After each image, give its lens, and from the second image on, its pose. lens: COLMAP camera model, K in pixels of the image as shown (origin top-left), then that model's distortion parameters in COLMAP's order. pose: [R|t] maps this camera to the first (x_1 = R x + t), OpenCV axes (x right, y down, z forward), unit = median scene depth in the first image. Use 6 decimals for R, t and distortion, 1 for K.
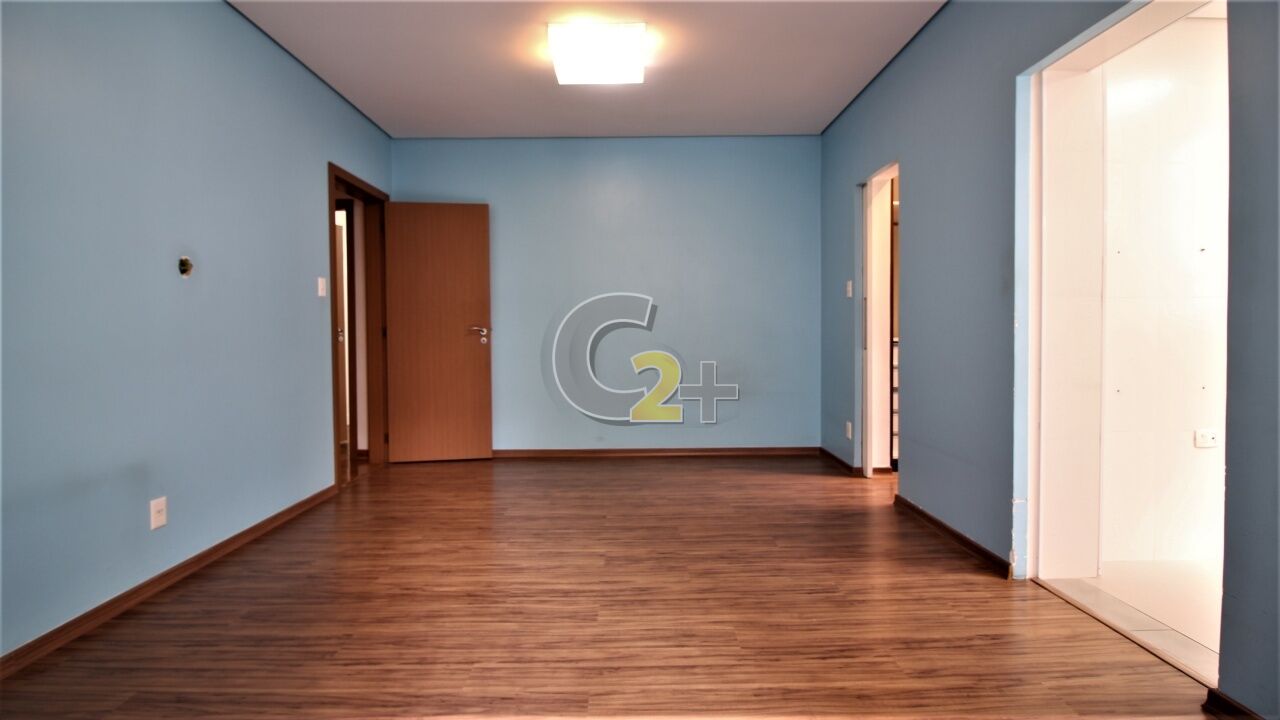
lens RADIAL K [[597.3, 0, 637.6], [0, 597.3, 344.3], [0, 0, 1]] dist [-0.000779, -0.000197]
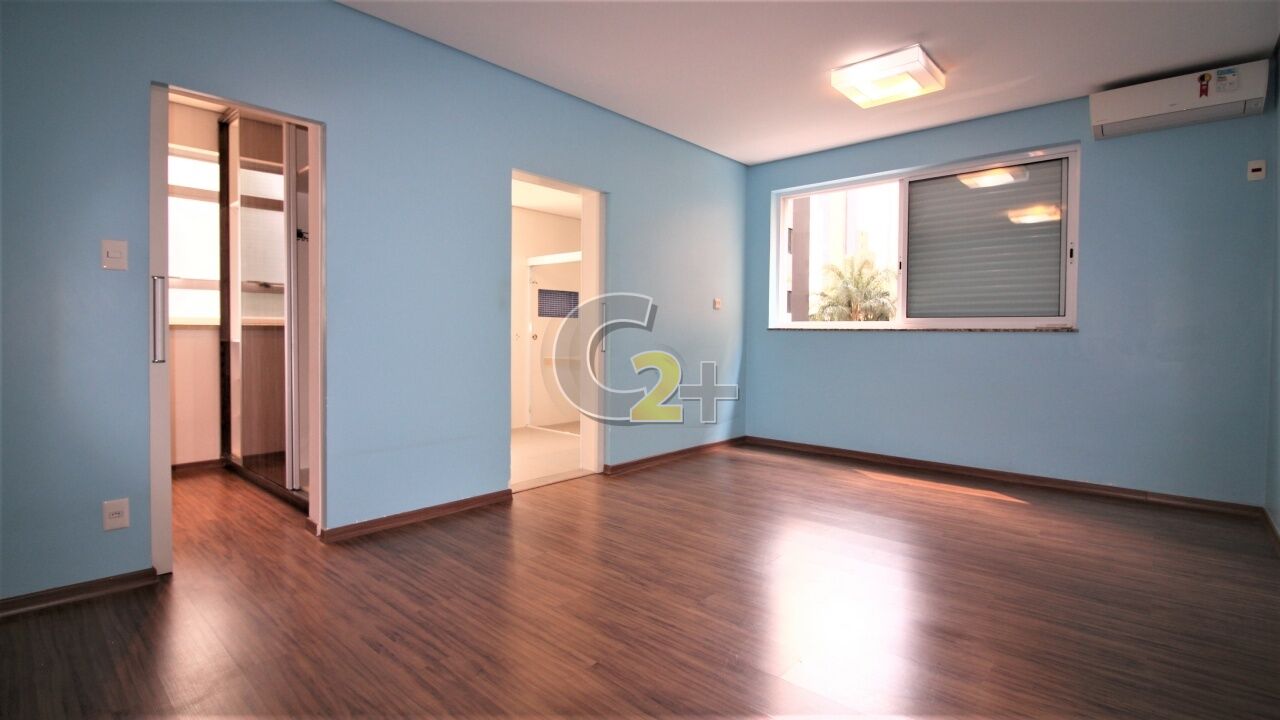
lens RADIAL K [[597.3, 0, 637.6], [0, 597.3, 344.3], [0, 0, 1]] dist [-0.000779, -0.000197]
pose [[-0.736387, -0.014390, 0.676408, -0.610997], [0.008006, 0.999518, 0.029979, -0.035021], [-0.676514, 0.027492, -0.735917, 1.842995]]
